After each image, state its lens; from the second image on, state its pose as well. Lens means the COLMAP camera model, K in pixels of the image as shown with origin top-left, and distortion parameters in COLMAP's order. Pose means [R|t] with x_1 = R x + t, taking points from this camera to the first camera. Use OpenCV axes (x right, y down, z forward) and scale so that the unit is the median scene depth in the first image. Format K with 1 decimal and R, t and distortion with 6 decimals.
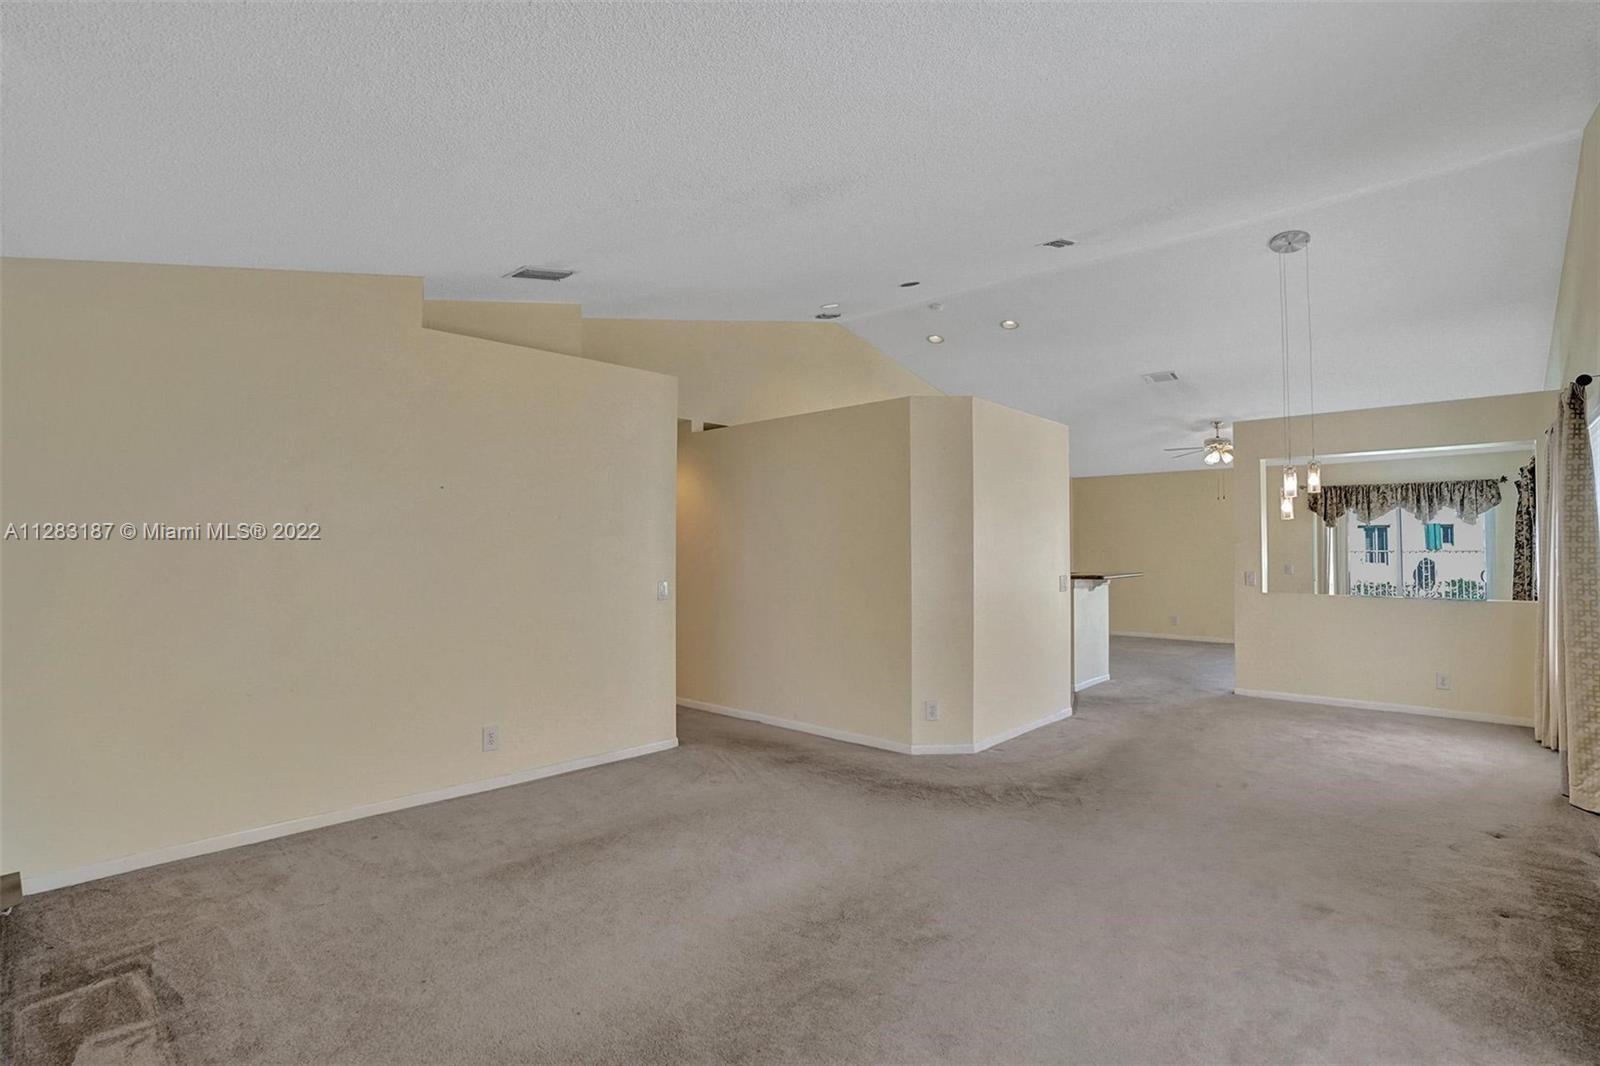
lens RADIAL K [[749.8, 0, 804.6], [0, 749.8, 531.8], [0, 0, 1]] dist [-0.088171, 0.030344]
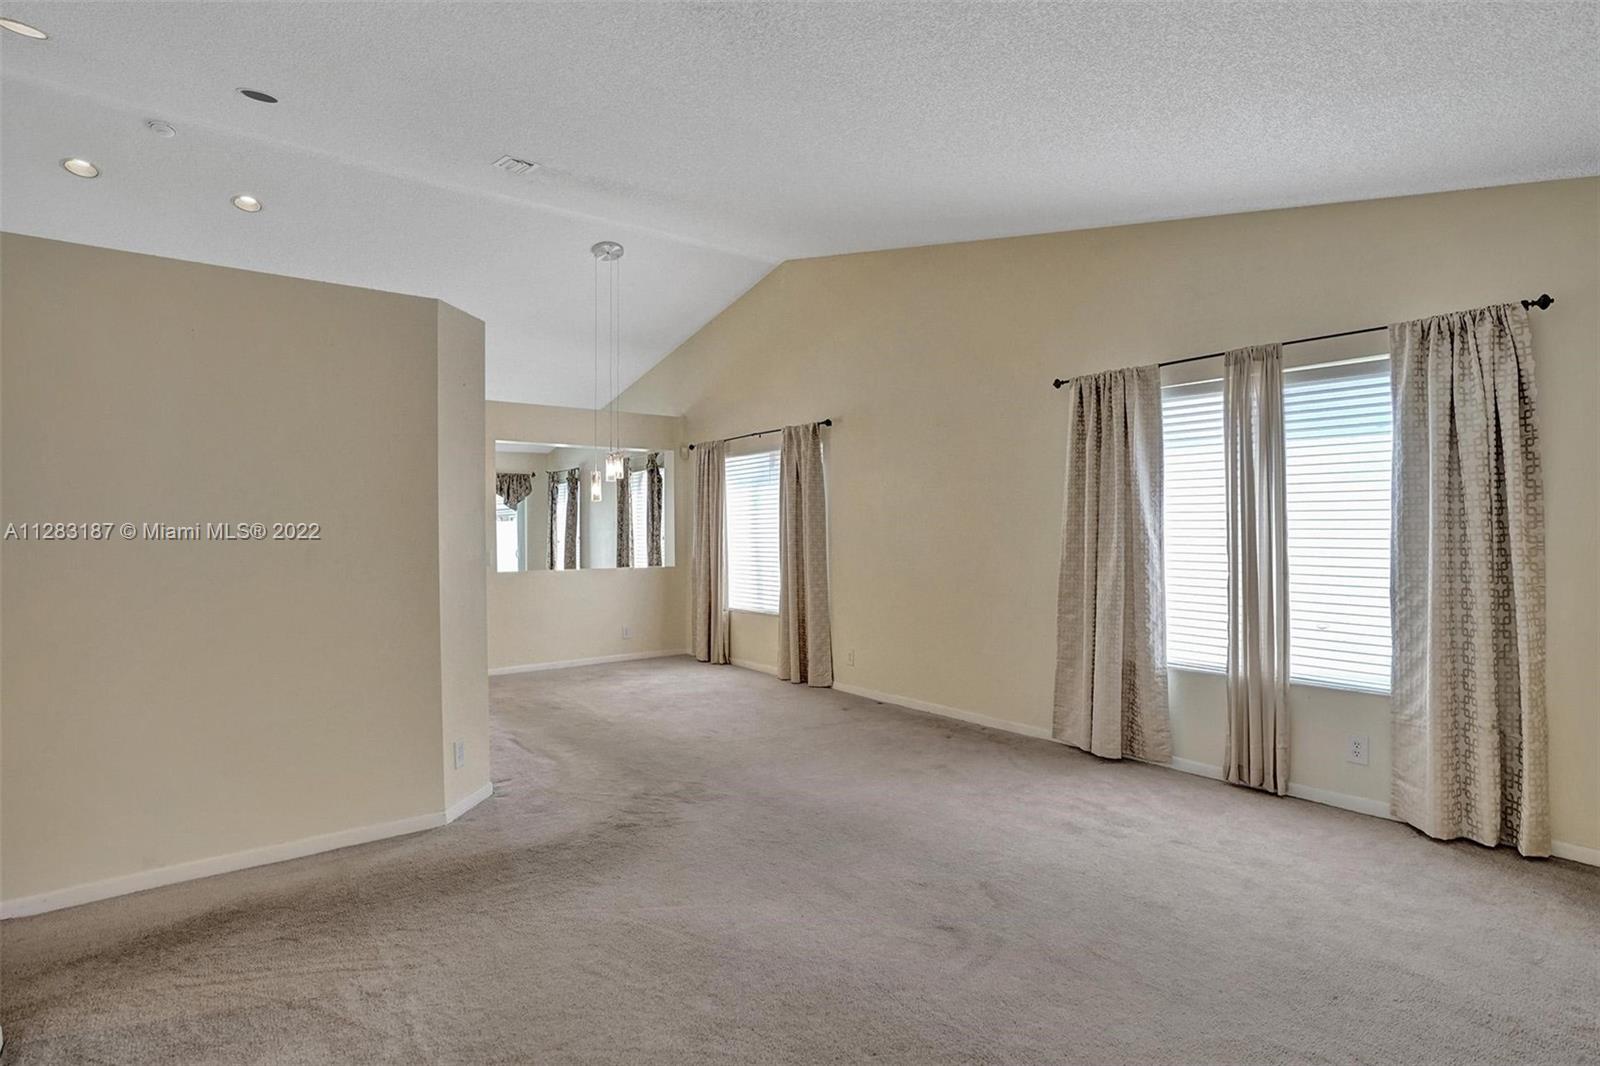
lens RADIAL K [[775.0, 0, 791.9], [0, 775.0, 539.4], [0, 0, 1]] dist [-0.076238, 0.033932]
pose [[0.180042, -0.015346, 0.983539, -0.263484], [-0.012692, 0.999759, 0.017922, 0.009775], [-0.983577, -0.015710, 0.179804, 0.303180]]
